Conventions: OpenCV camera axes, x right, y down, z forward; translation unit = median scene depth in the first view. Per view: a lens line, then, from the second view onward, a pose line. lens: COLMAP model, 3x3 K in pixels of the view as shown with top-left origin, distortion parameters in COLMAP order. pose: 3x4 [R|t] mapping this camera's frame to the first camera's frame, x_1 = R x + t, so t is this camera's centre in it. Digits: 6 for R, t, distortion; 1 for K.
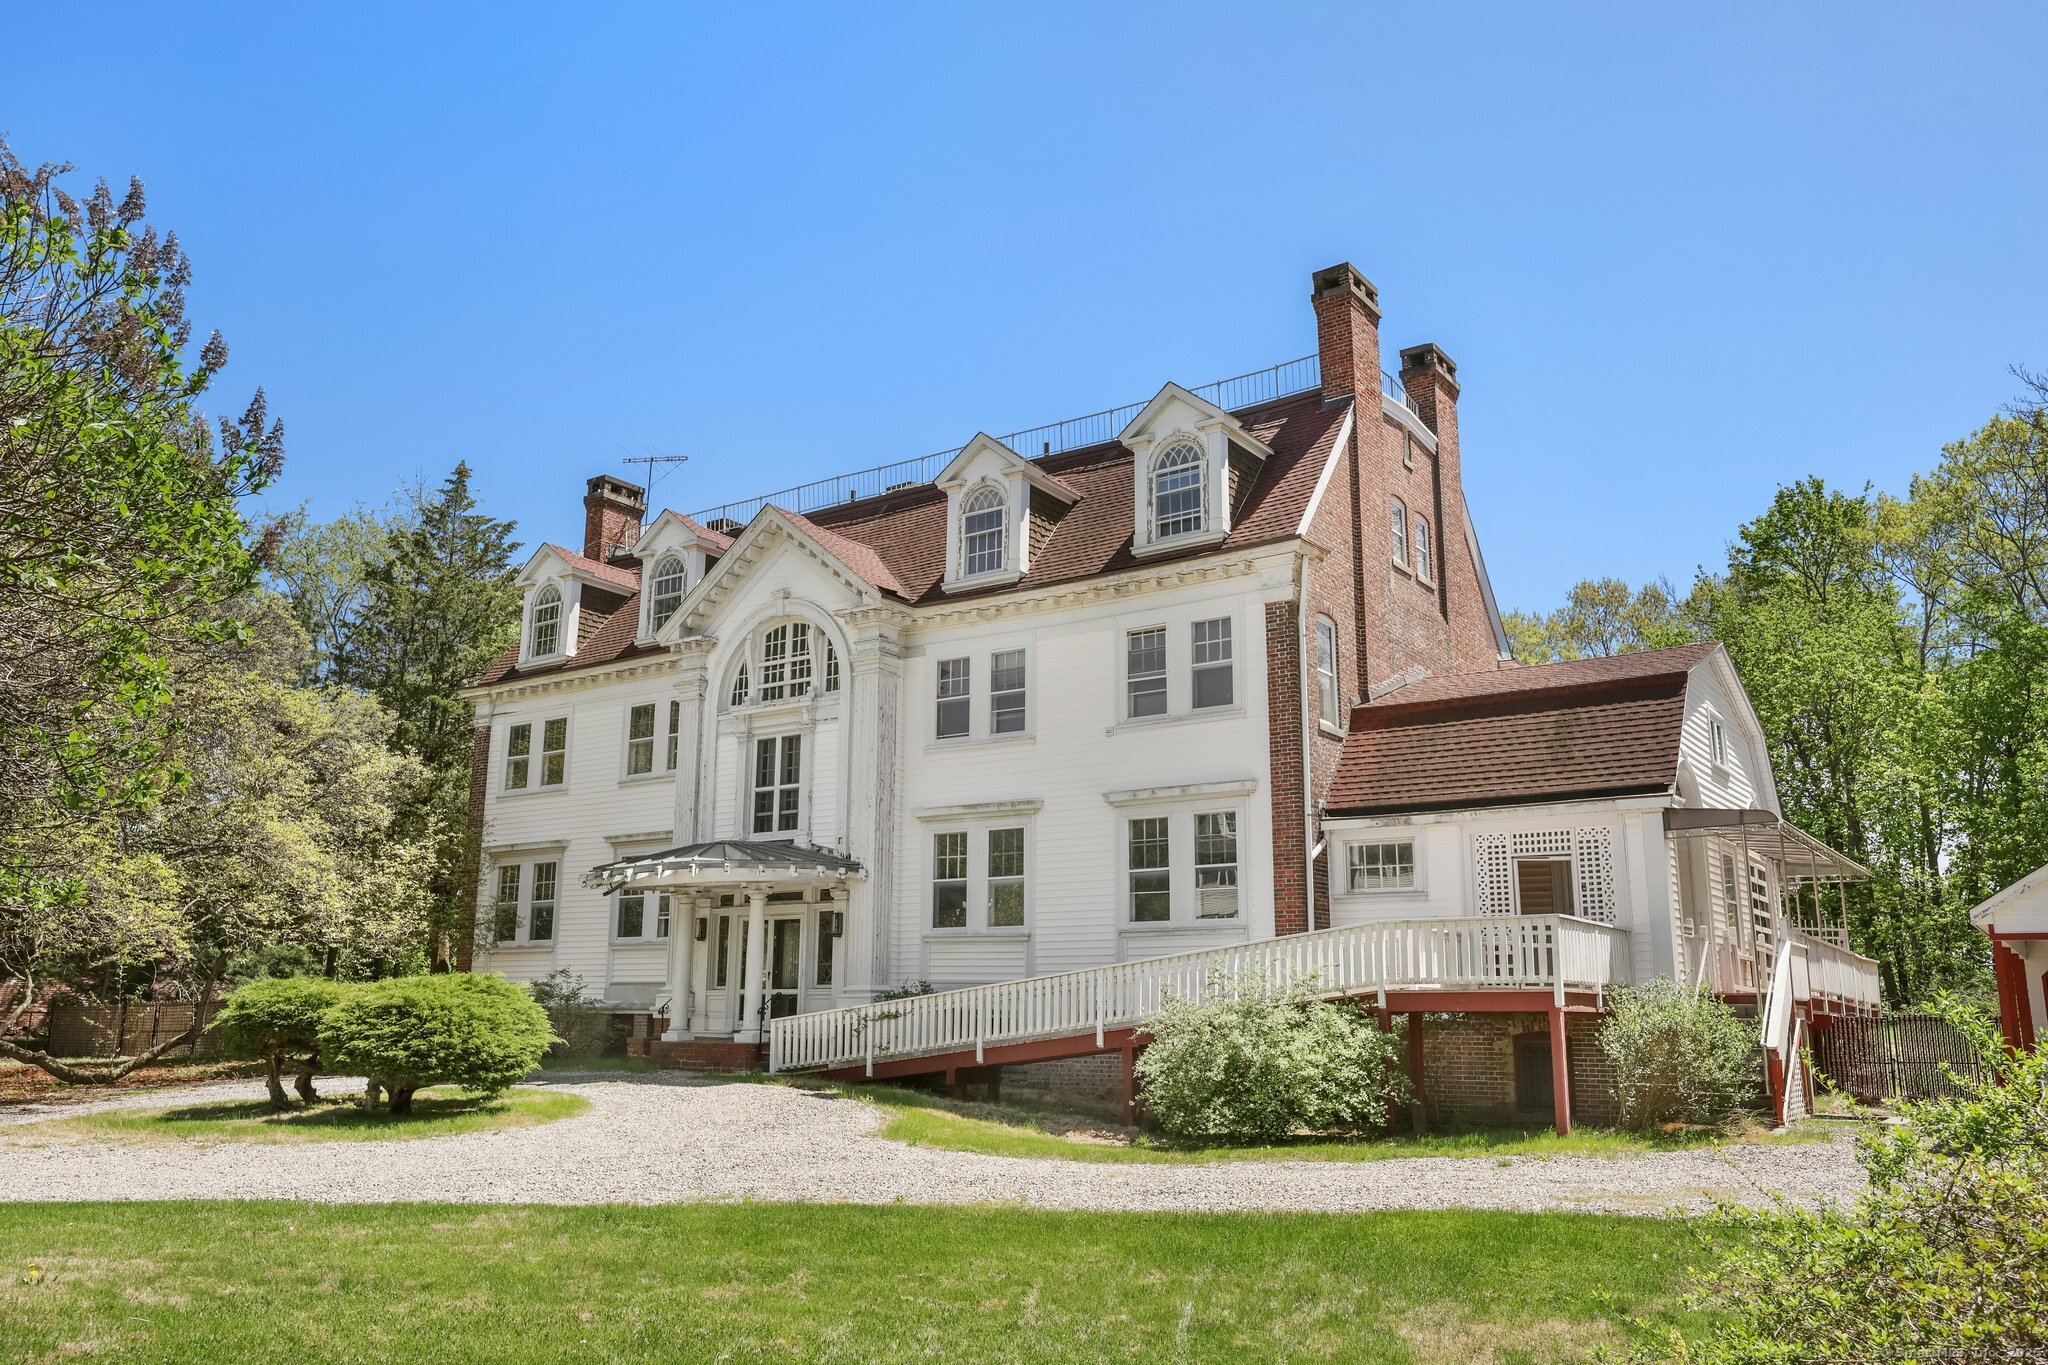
lens RADIAL K [[1563.8, 0, 1020.0], [0, 1563.8, 687.8], [0, 0, 1]] dist [-0.001468, 0.005616]
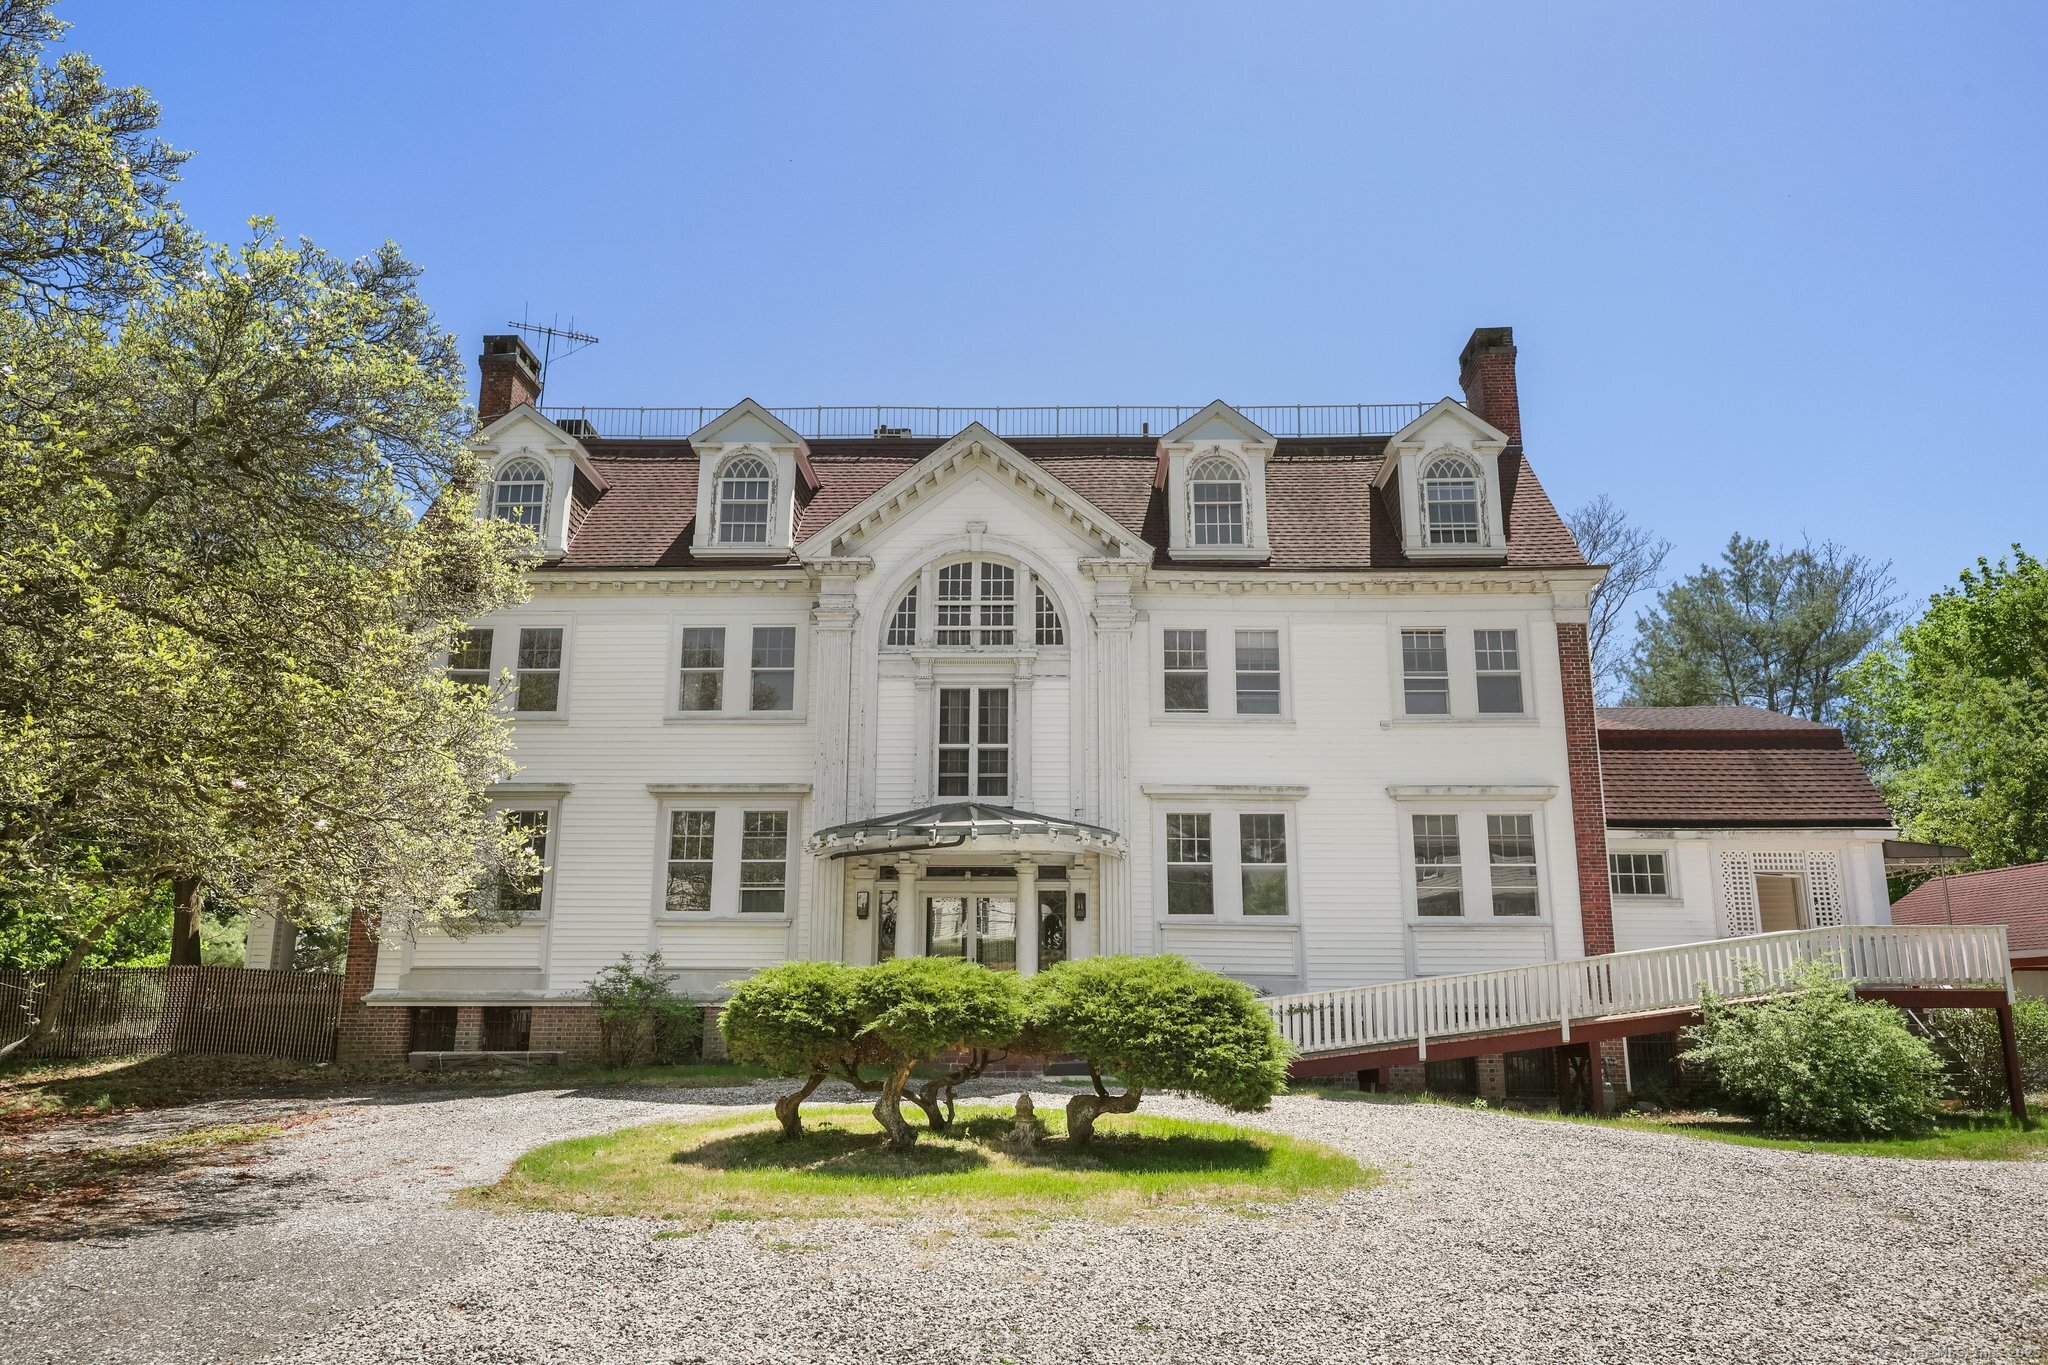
lens RADIAL K [[1365.9, 0, 1029.2], [0, 1365.9, 722.0], [0, 0, 1]] dist [0.010005, 0.001547]
pose [[0.831753, 0.114036, 0.543308, -0.574397], [-0.114272, 0.992886, -0.033460, 0.076667], [-0.543258, -0.034254, 0.838867, 0.366930]]
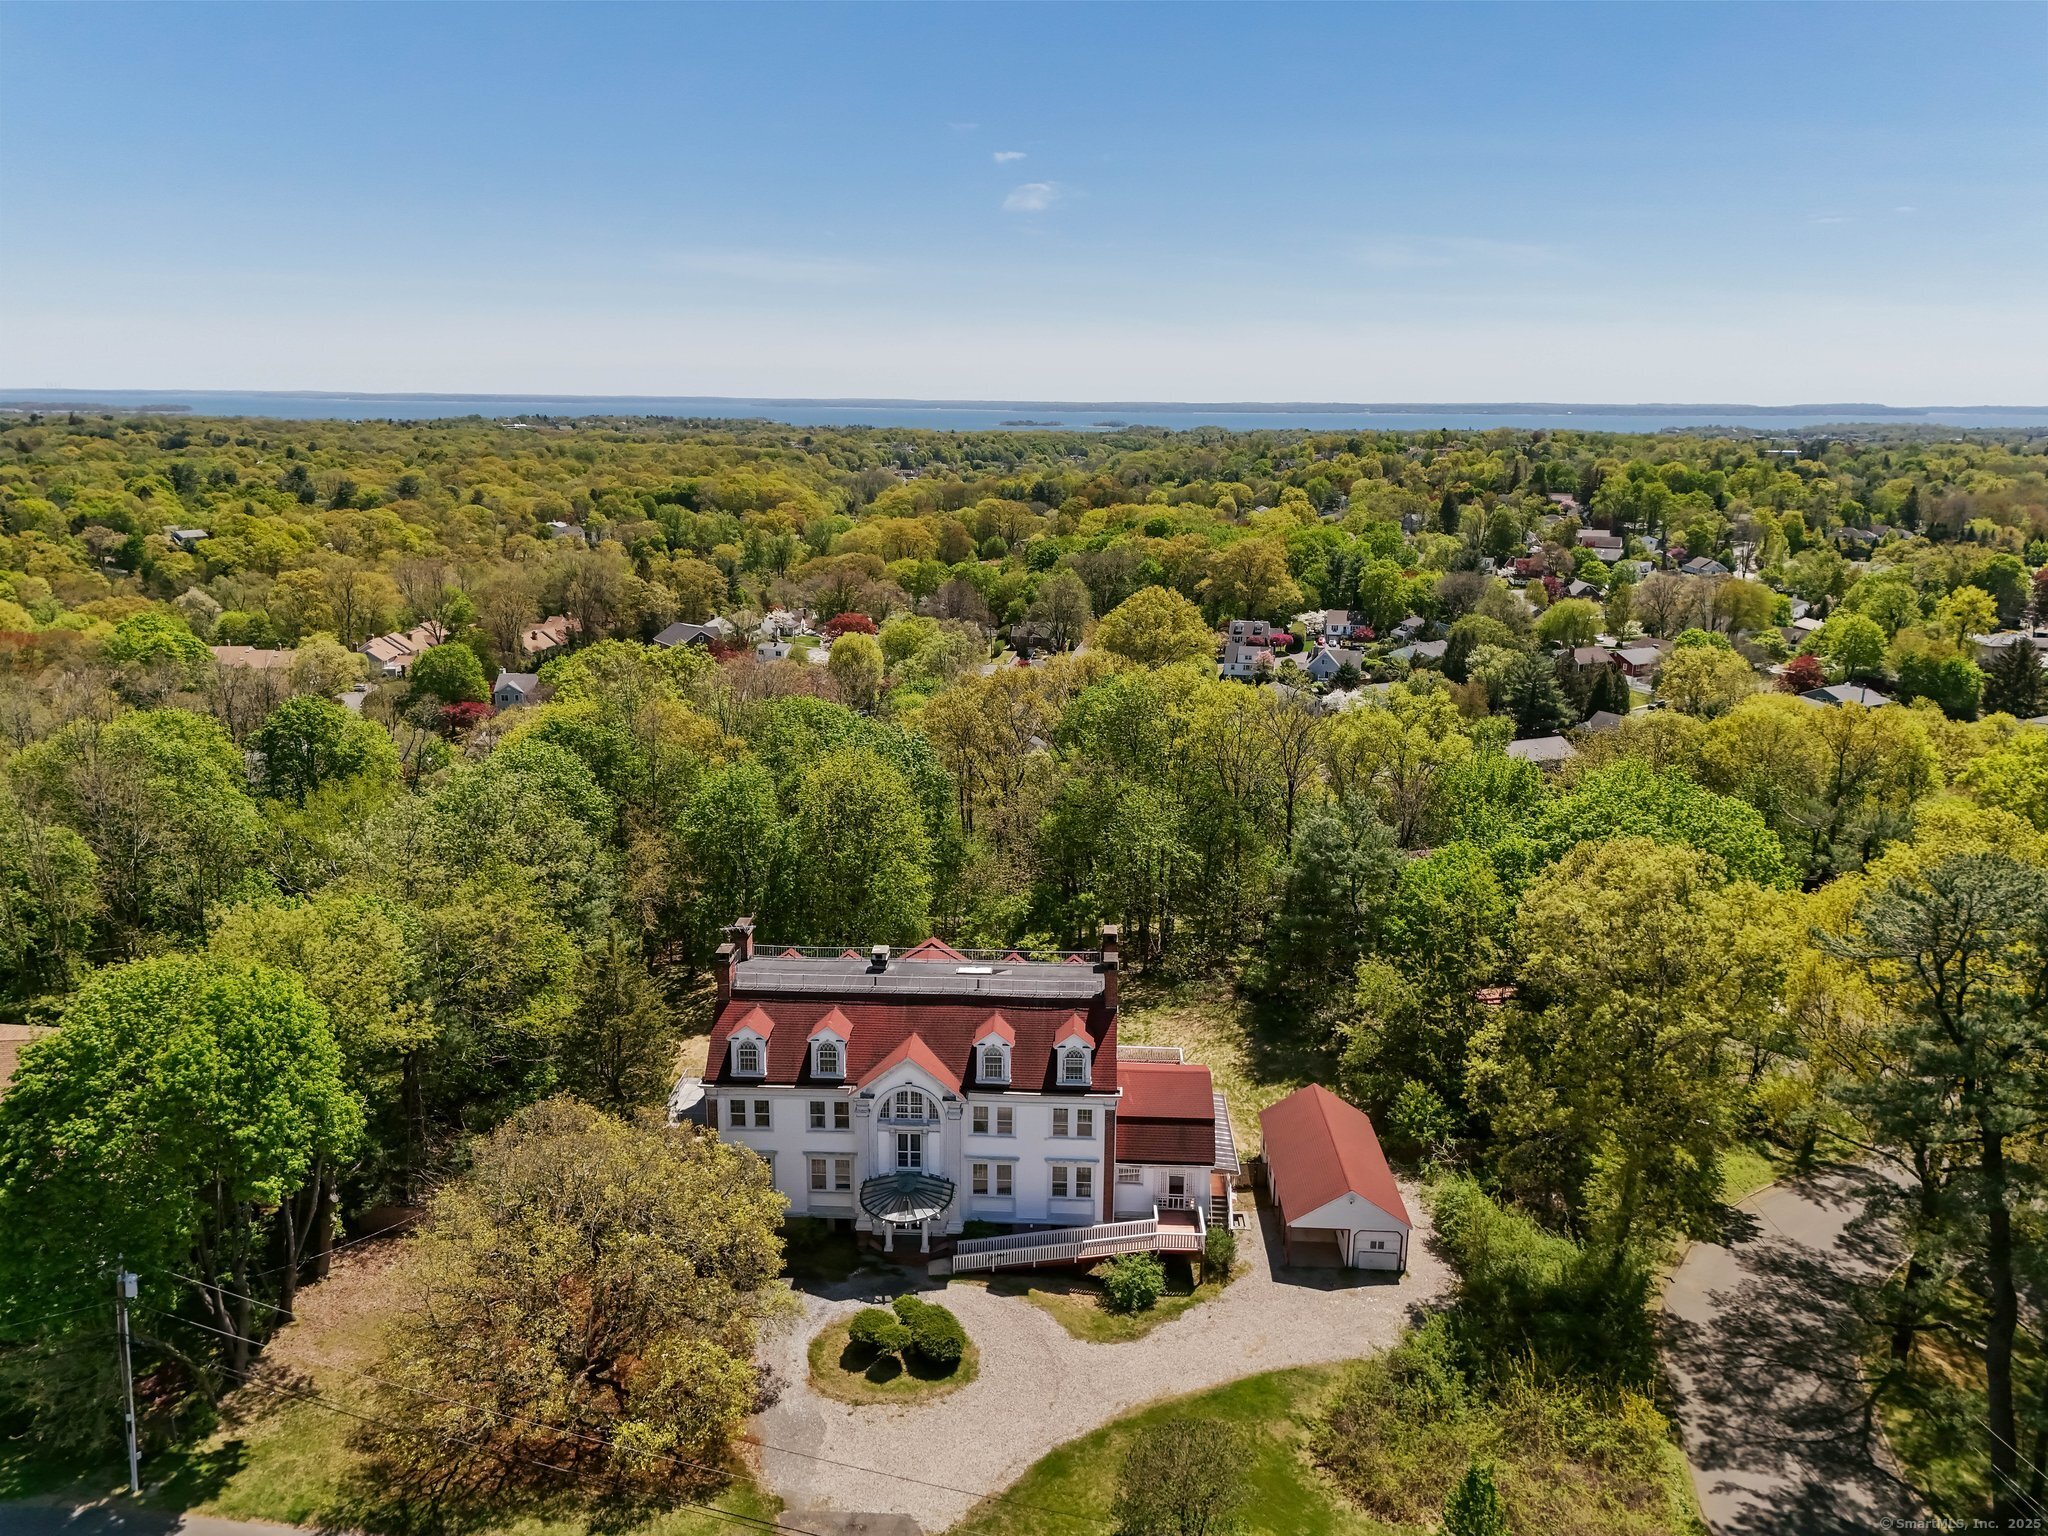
lens RADIAL K [[1446.3, 0, 1023.1], [0, 1446.3, 770.4], [0, 0, 1]] dist [0.000571, 0.000067]
pose [[0.836176, -0.119036, 0.535387, -1.313806], [-0.120497, 0.912442, 0.391062, -1.614850], [-0.535061, -0.391510, 0.748619, -0.746406]]
